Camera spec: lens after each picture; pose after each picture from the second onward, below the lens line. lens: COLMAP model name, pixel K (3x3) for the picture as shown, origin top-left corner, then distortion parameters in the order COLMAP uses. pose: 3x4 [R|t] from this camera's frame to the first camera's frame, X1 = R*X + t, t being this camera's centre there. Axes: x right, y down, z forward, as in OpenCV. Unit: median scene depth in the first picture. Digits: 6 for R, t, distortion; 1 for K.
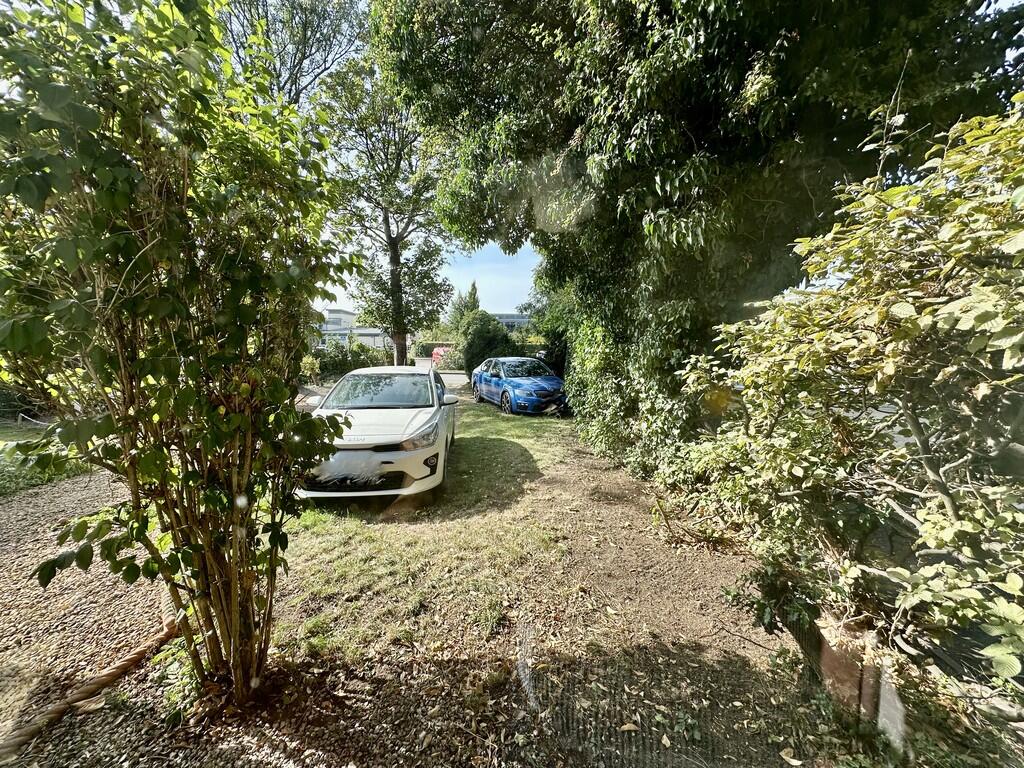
lens RADIAL K [[408.3, 0, 510.3], [0, 408.3, 382.0], [0, 0, 1]] dist [-0.002049, 0.000508]
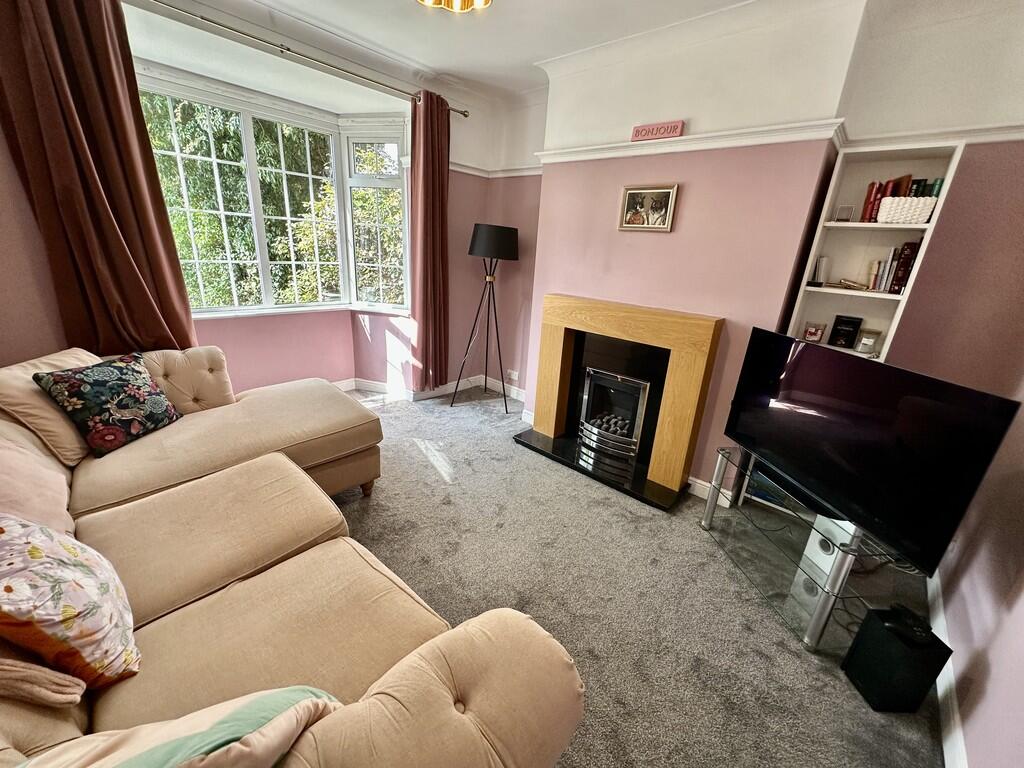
lens RADIAL K [[408.3, 0, 510.3], [0, 408.3, 382.0], [0, 0, 1]] dist [-0.002049, 0.000508]
pose [[0.614659, -0.214985, 0.758931, -0.379184], [0.011341, 0.964451, 0.264018, 0.077769], [-0.788712, -0.153673, 0.595246, -0.861625]]
